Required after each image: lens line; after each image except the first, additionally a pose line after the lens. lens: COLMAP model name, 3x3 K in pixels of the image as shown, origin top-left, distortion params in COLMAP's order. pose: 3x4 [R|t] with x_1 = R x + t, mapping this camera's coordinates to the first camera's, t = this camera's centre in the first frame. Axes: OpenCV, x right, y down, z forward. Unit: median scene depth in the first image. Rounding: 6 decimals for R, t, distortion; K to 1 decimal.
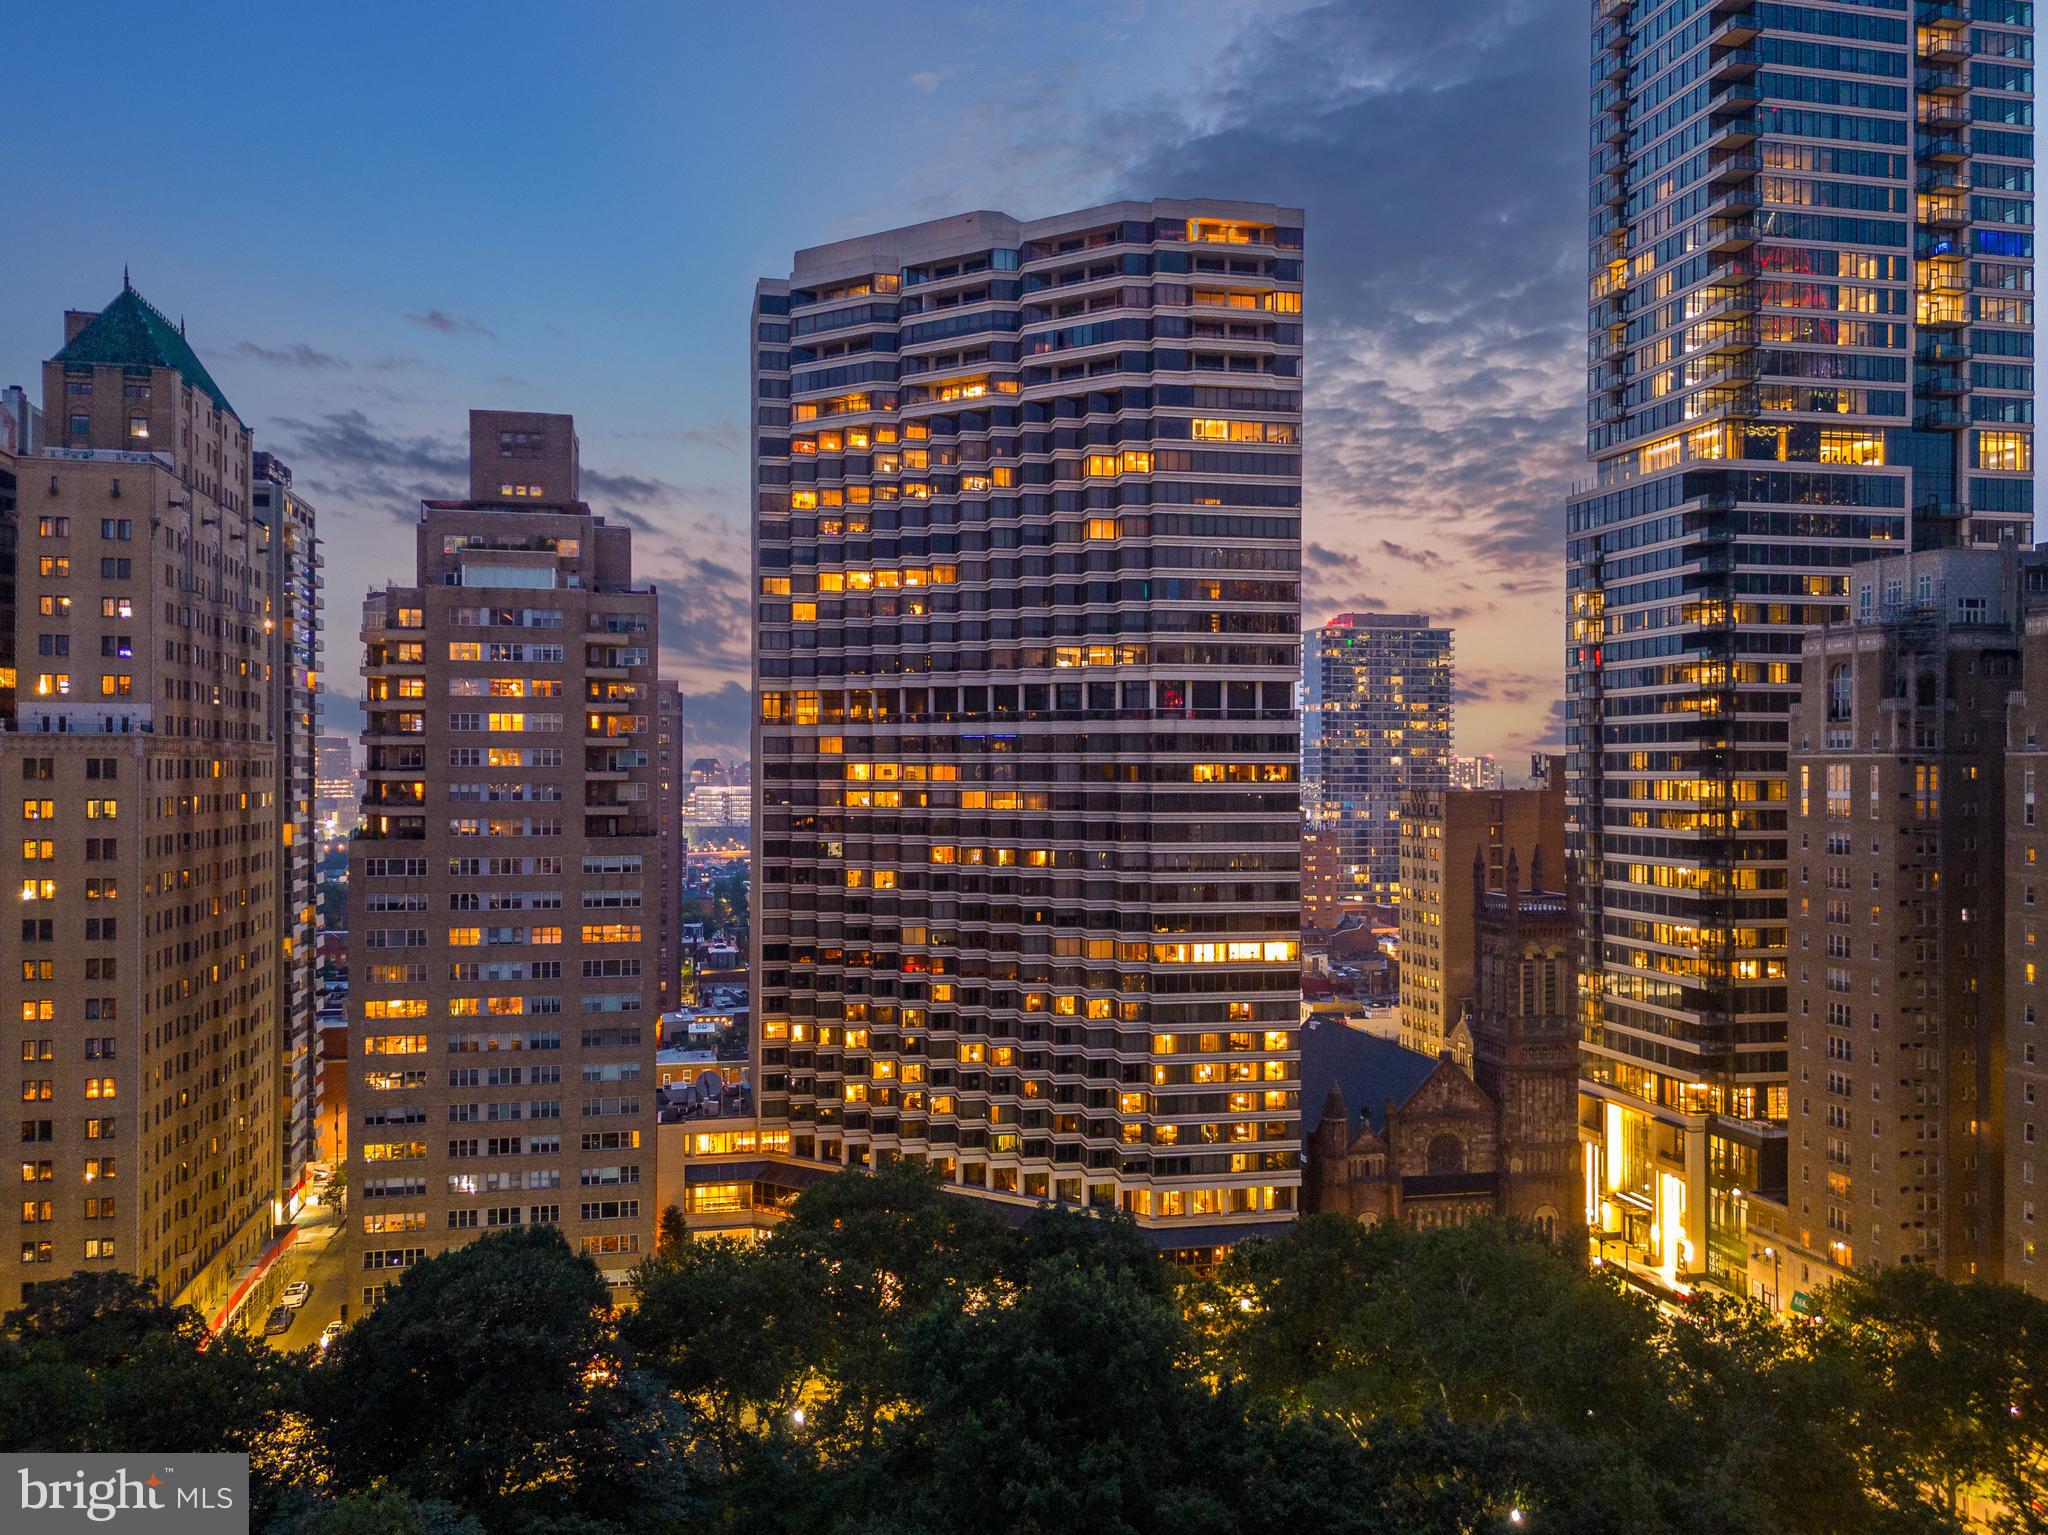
lens RADIAL K [[1546.6, 0, 1014.0], [0, 1546.6, 766.3], [0, 0, 1]] dist [0.027102, 0.007609]
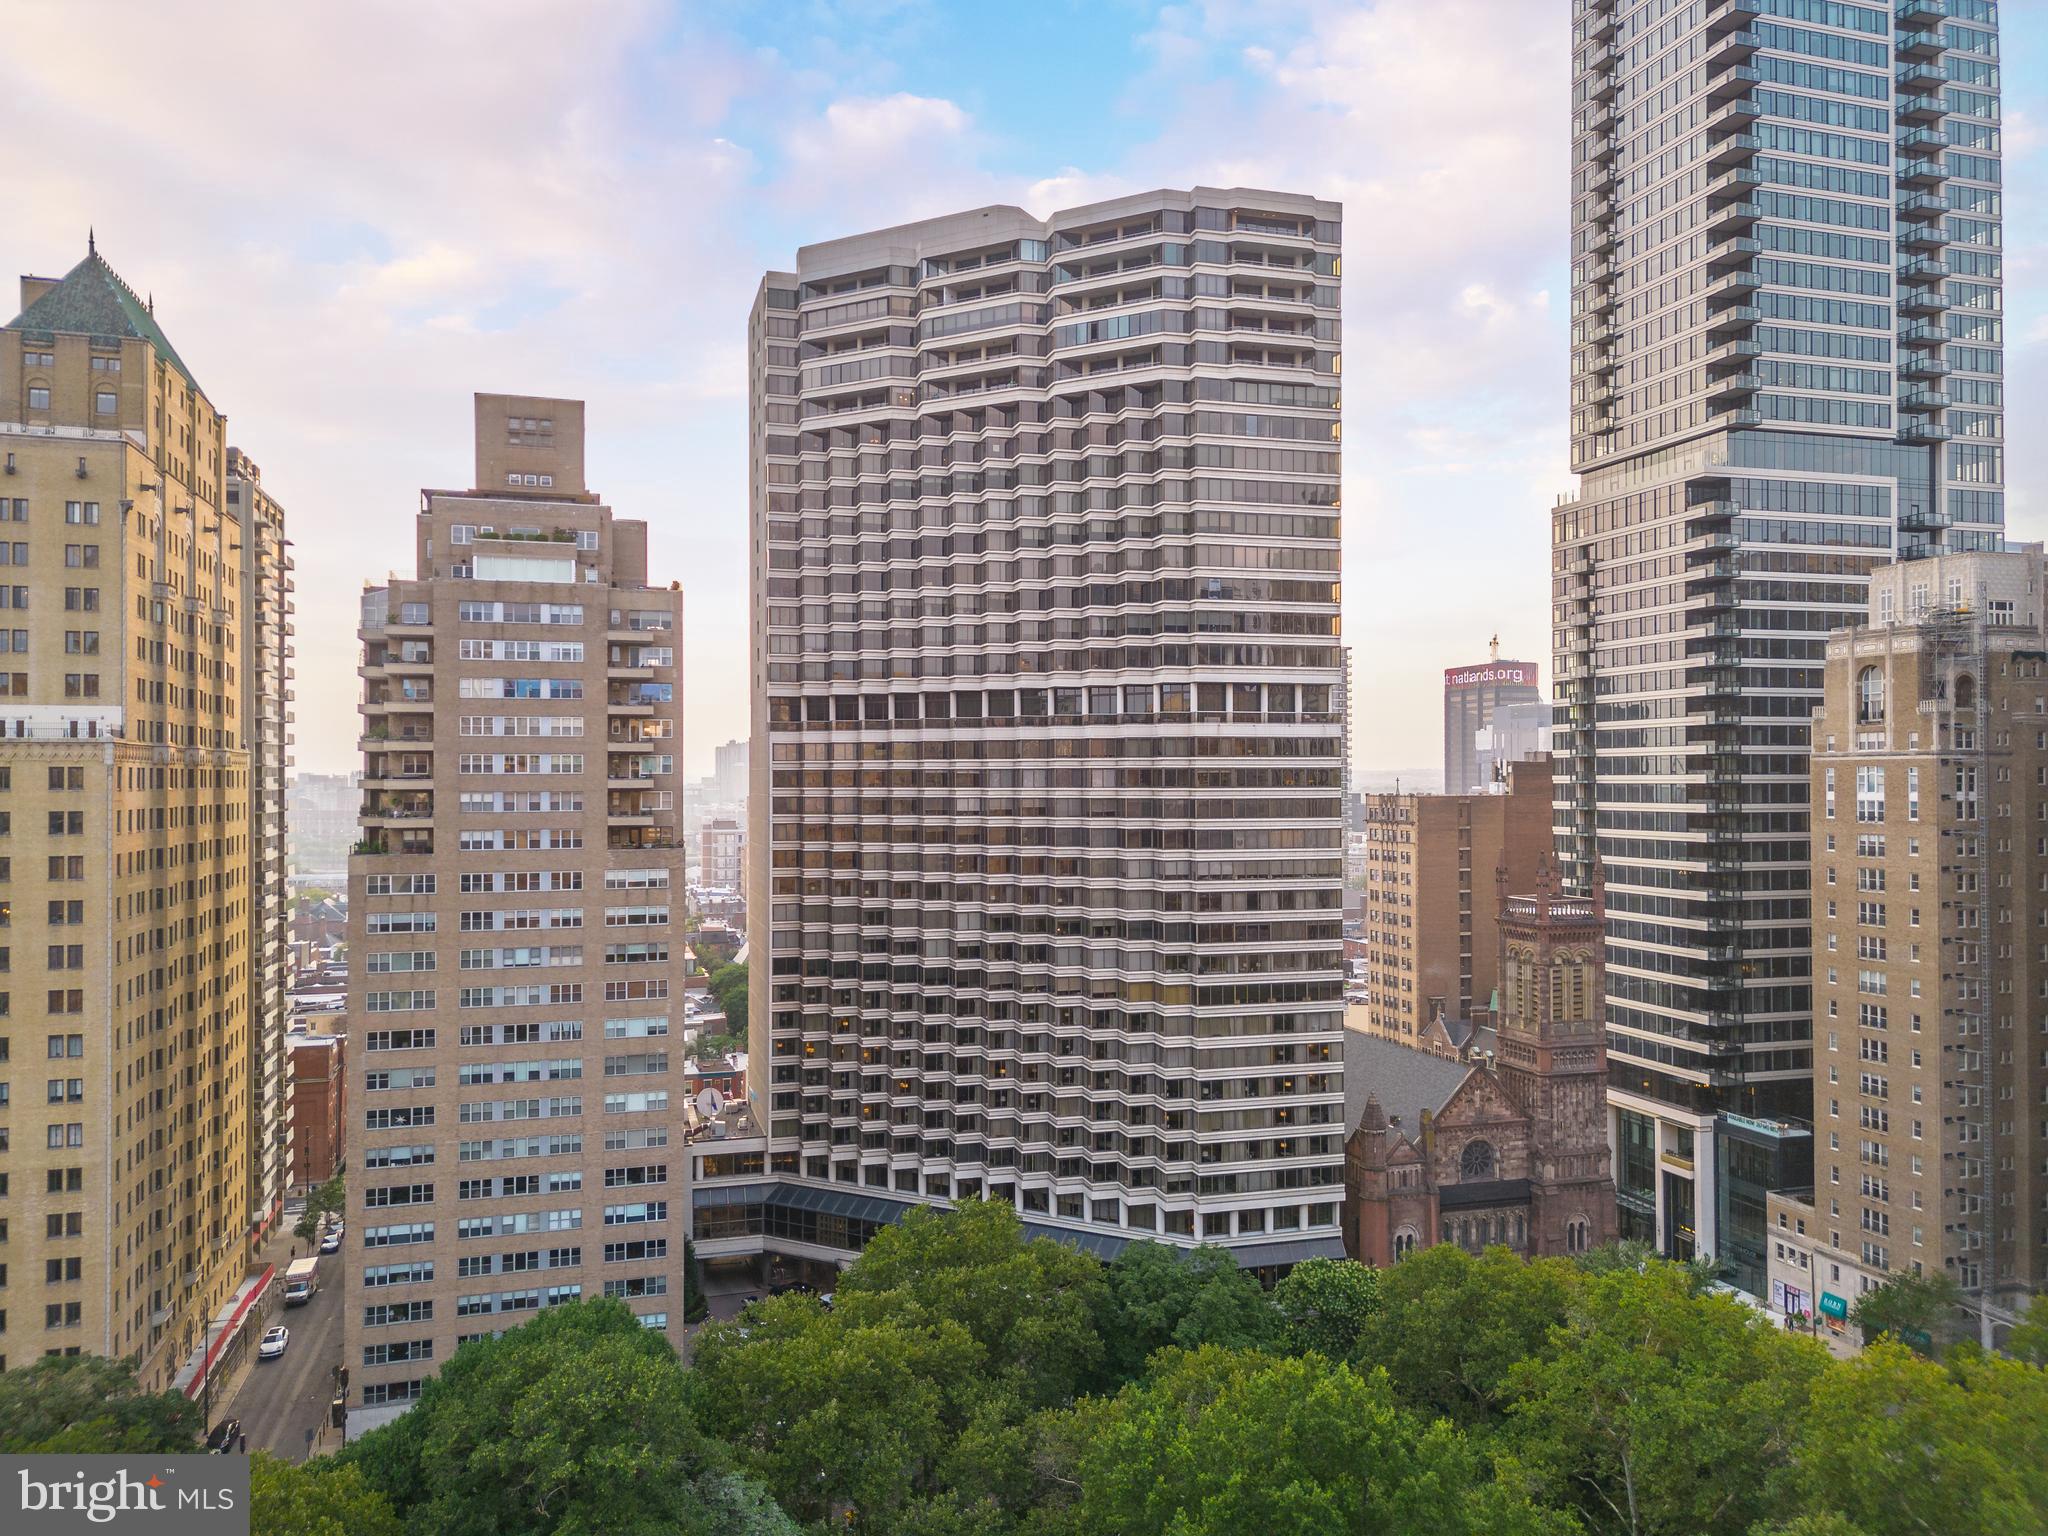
lens RADIAL K [[1428.3, 0, 1021.1], [0, 1428.3, 766.9], [0, 0, 1]] dist [0.033827, -0.010615]
pose [[0.997576, -0.004297, 0.069448, -0.080026], [0.004756, 0.999968, -0.006448, 0.002596], [-0.069418, 0.006763, 0.997565, 0.112635]]
